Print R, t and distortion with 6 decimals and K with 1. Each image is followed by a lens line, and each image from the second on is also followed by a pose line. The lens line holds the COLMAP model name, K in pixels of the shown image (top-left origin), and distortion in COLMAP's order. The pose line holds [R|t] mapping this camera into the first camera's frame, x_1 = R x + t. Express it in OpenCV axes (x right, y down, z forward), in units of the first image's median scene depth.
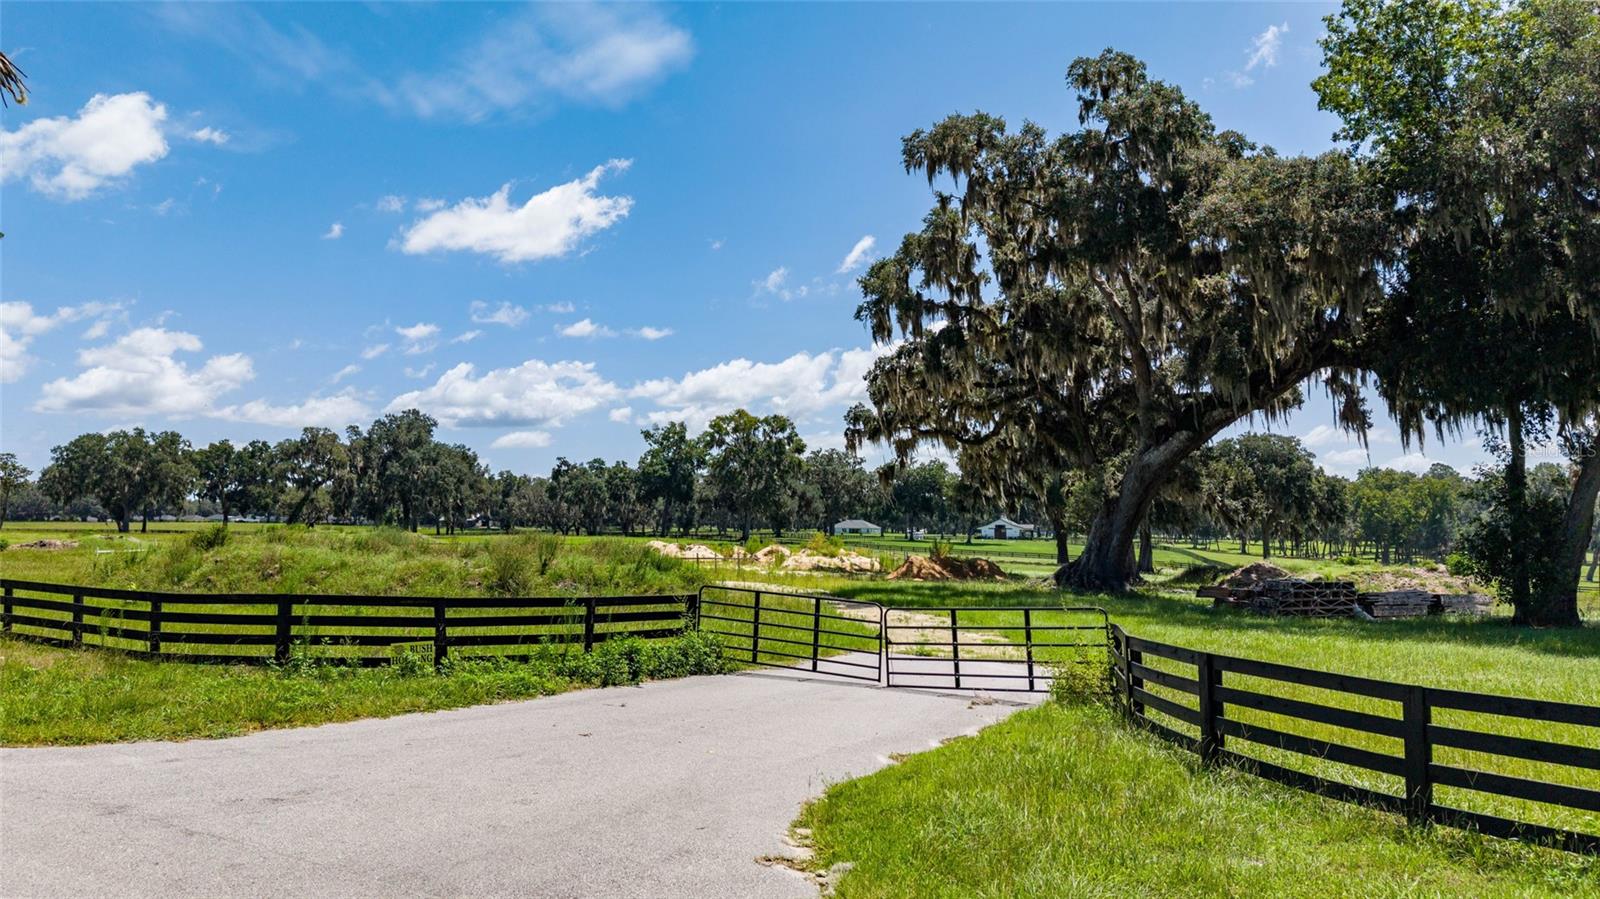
lens RADIAL K [[1100.0, 0, 800.0], [0, 1100.0, 449.5], [0, 0, 1]] dist [0.073471, -0.069853]
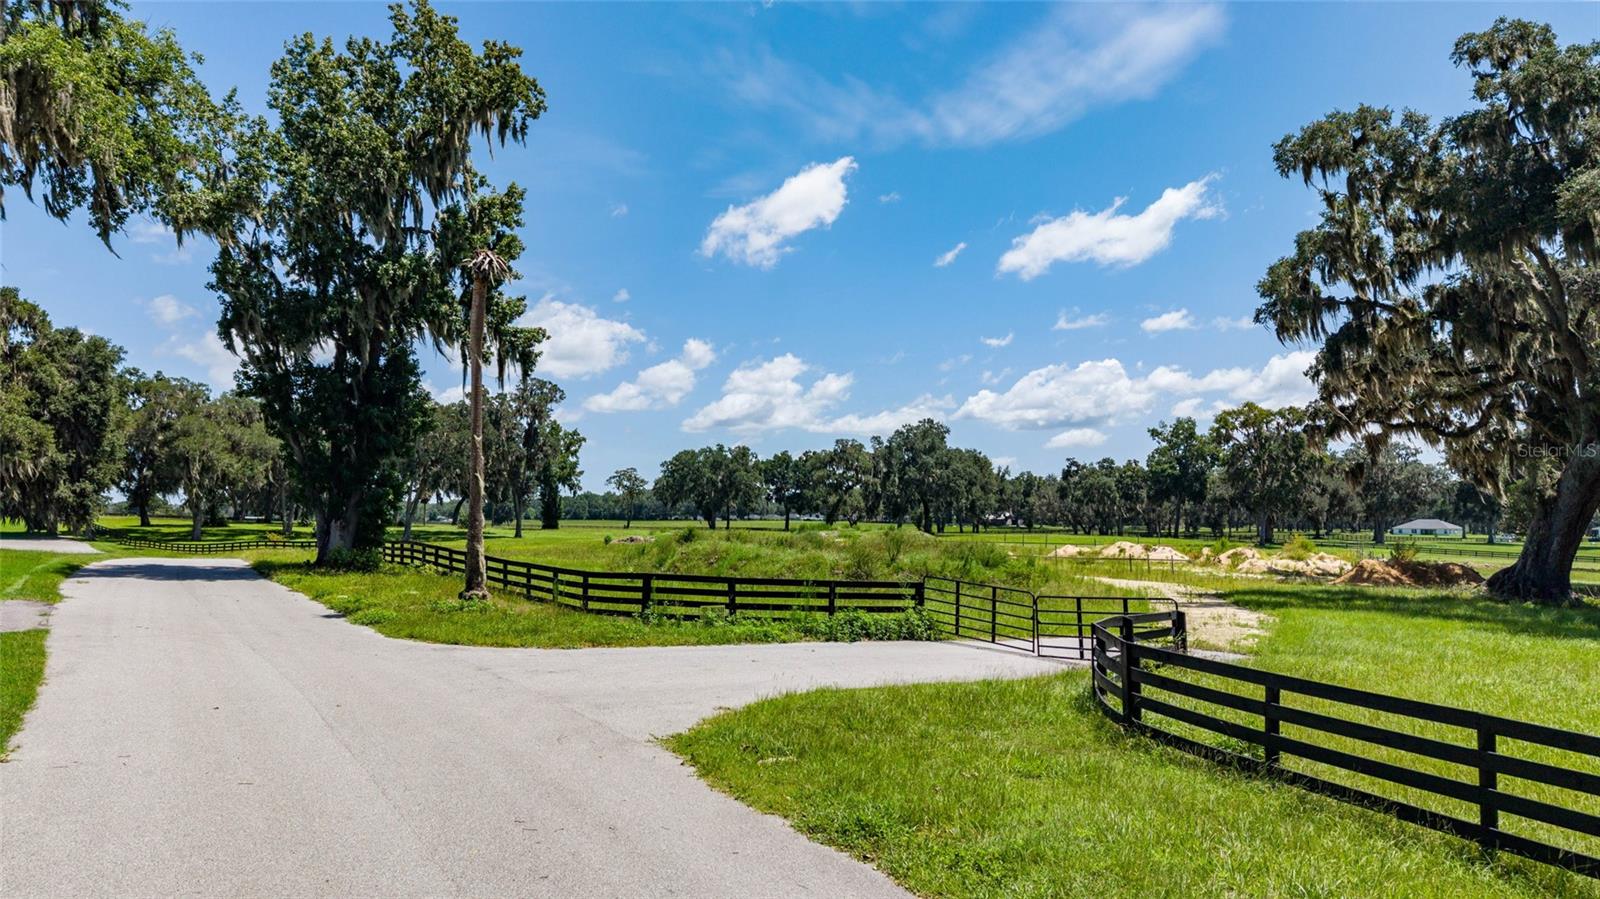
lens RADIAL K [[1100.0, 0, 800.0], [0, 1100.0, 449.5], [0, 0, 1]] dist [0.073471, -0.069853]
pose [[0.885328, -0.031626, -0.463890, 0.050355], [0.032339, 0.999456, -0.006421, -0.003068], [0.463841, -0.009317, 0.885869, -0.030999]]
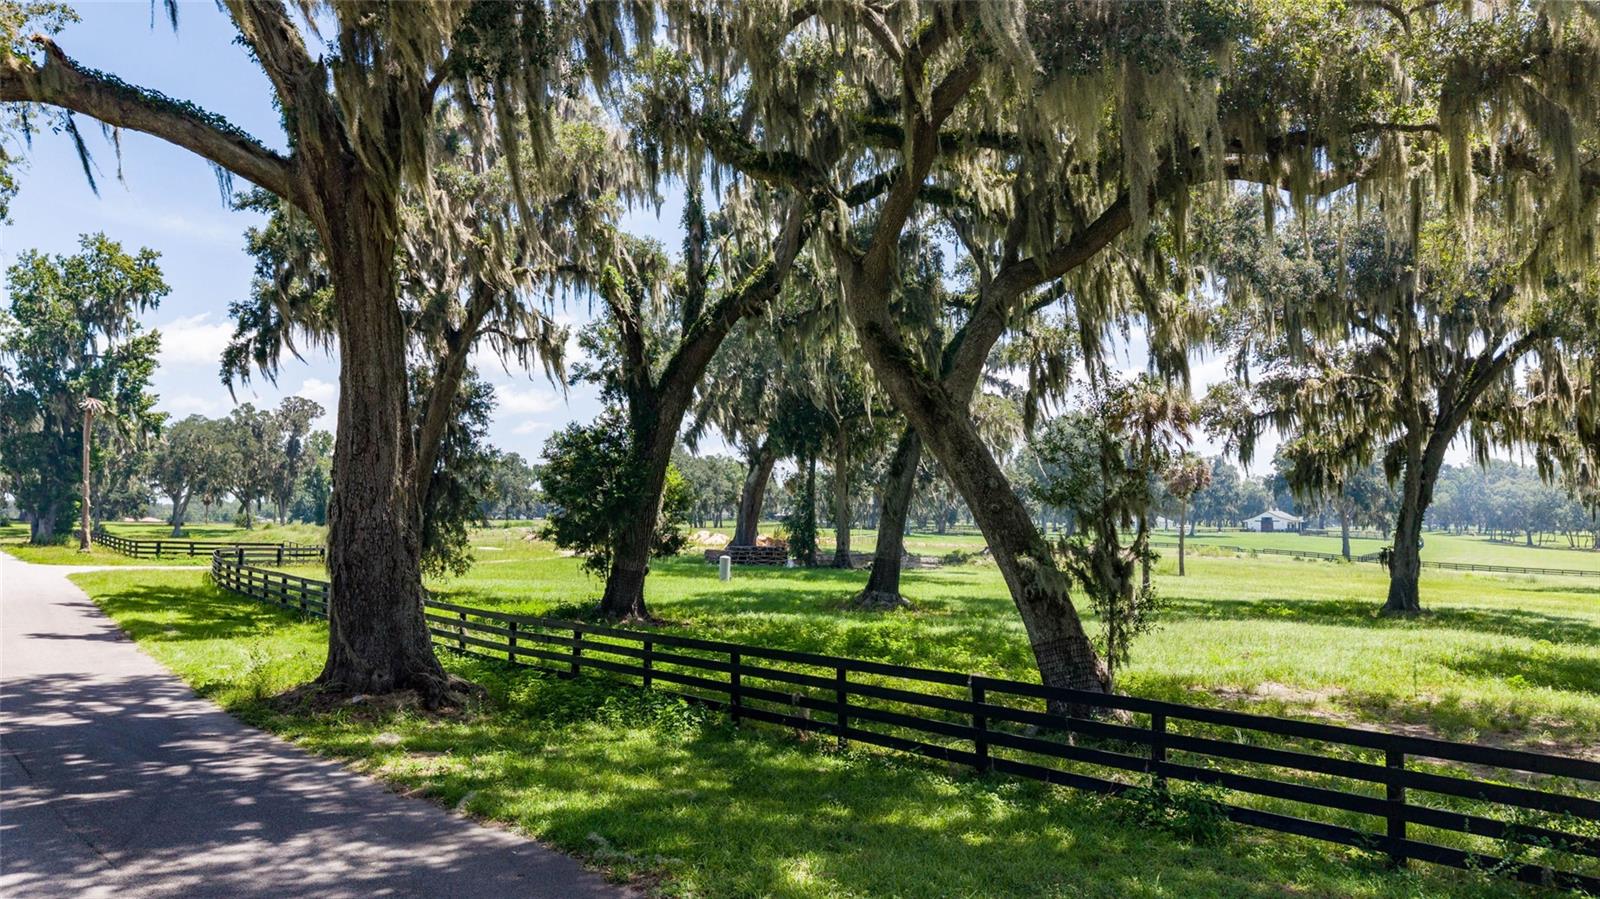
lens RADIAL K [[1100.0, 0, 800.0], [0, 1100.0, 449.5], [0, 0, 1]] dist [0.073471, -0.069853]
pose [[0.937256, -0.027907, -0.347523, 0.309010], [0.029739, 0.999558, -0.000061, -0.011995], [0.347371, -0.010278, 0.937671, -0.190269]]
